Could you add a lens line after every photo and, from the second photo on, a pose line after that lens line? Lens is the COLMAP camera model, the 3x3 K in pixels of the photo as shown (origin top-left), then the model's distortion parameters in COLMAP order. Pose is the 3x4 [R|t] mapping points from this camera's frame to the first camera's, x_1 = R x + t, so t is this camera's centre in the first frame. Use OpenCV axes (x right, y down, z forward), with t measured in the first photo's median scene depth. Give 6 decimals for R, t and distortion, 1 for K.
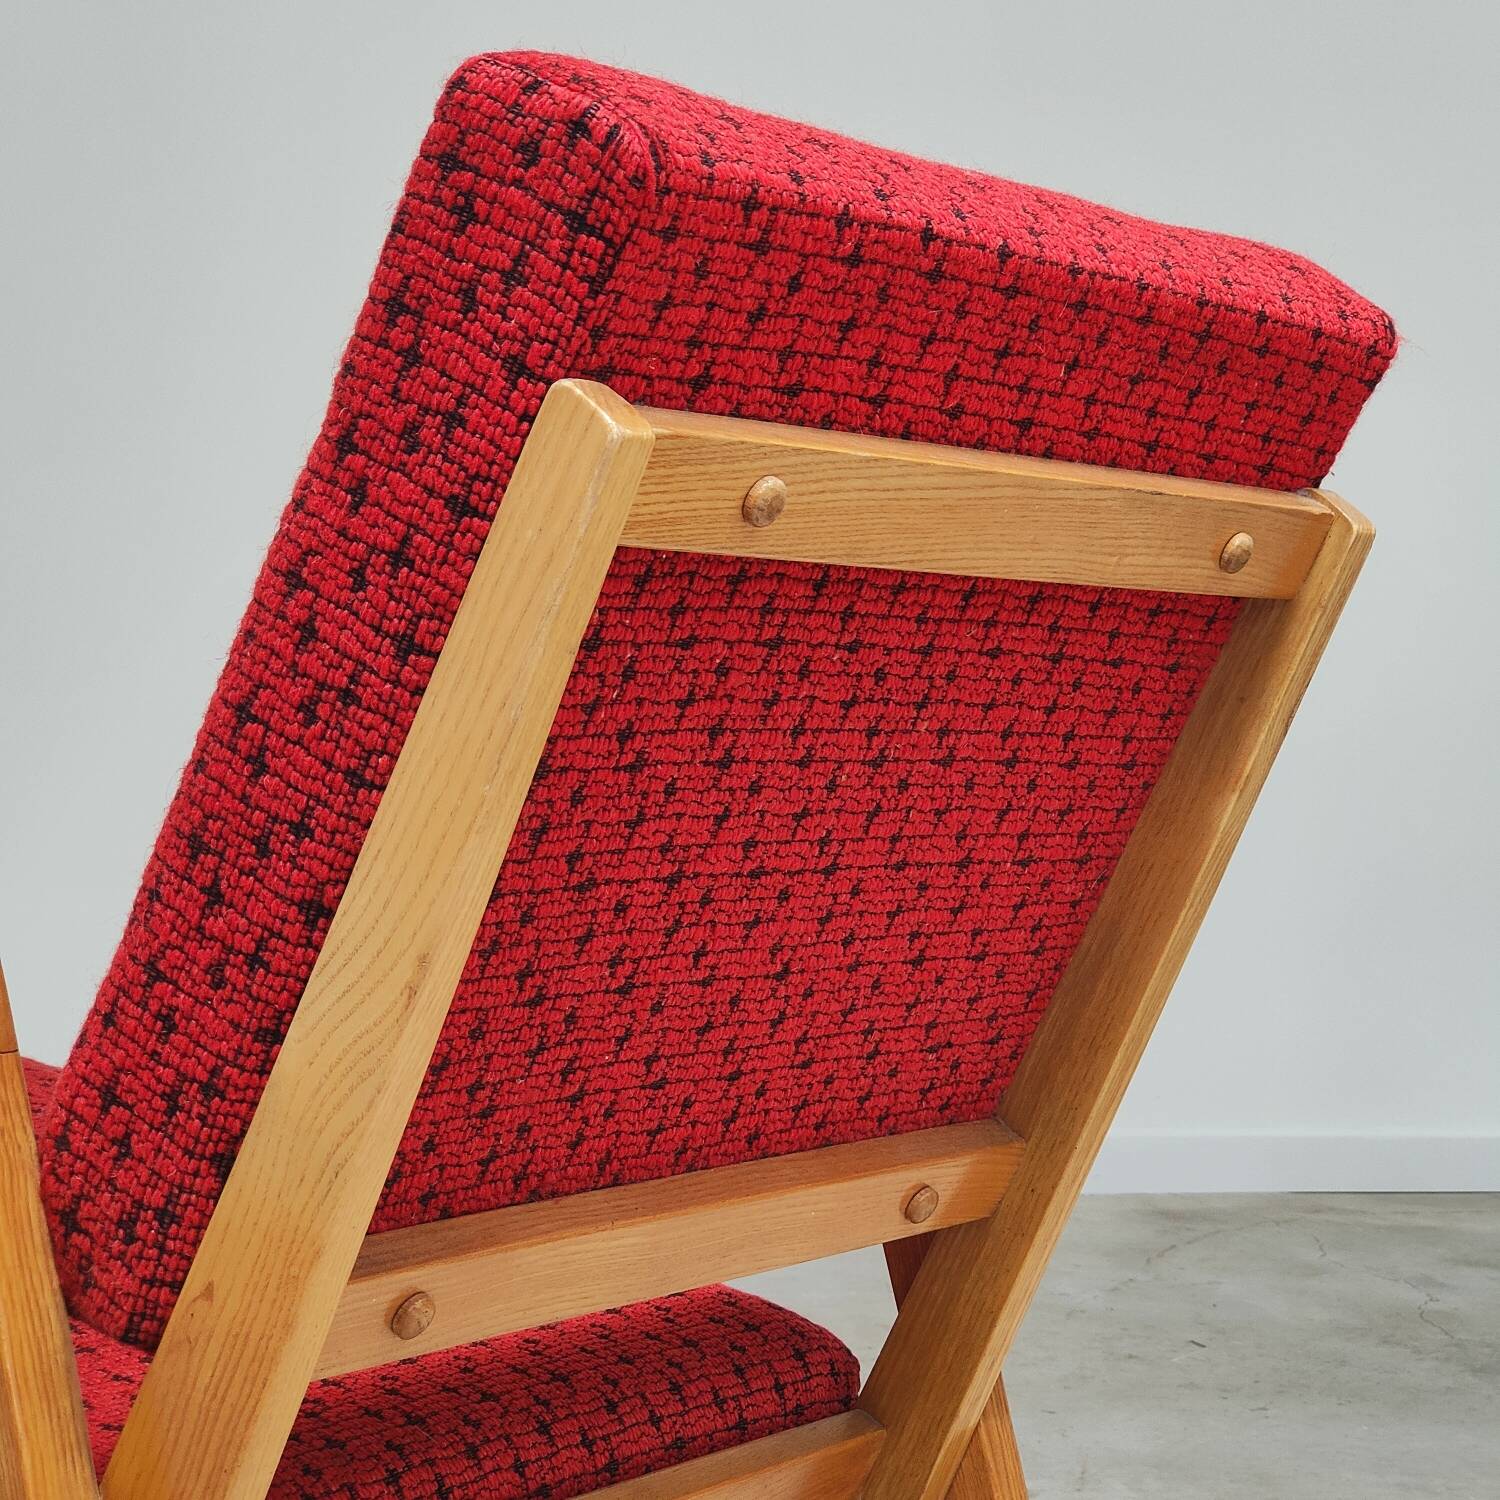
lens RADIAL K [[3148.6, 0, 754.1], [0, 3148.6, 767.7], [0, 0, 1]] dist [-0.117382, 3.423772]
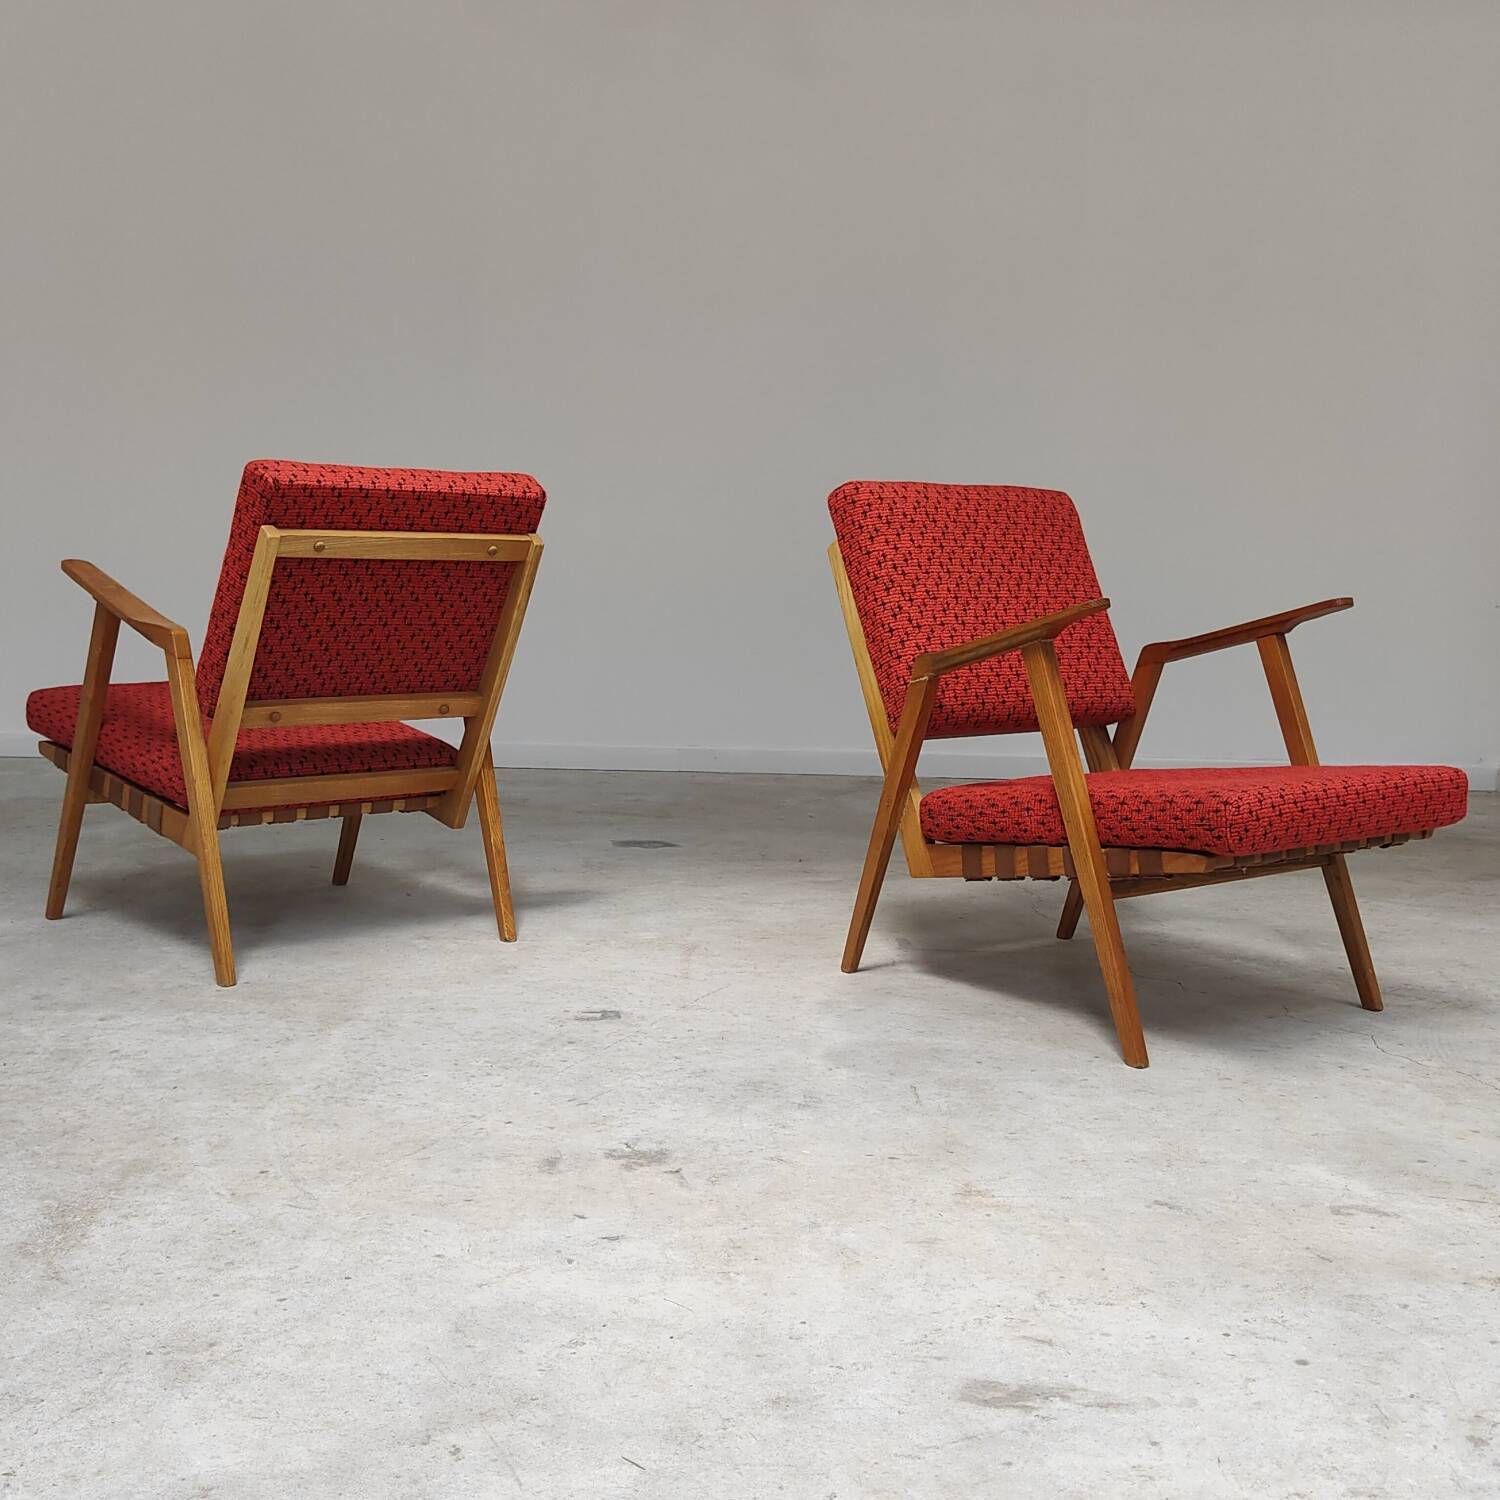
lens RADIAL K [[1922.5, 0, 743.4], [0, 1922.5, 746.7], [0, 0, 1]] dist [0.140352, -0.545205]
pose [[0.977179, 0.023675, -0.211094, 1.260439], [-0.007085, 0.996849, 0.079006, -0.016509], [0.212299, -0.075708, 0.974268, -1.775544]]
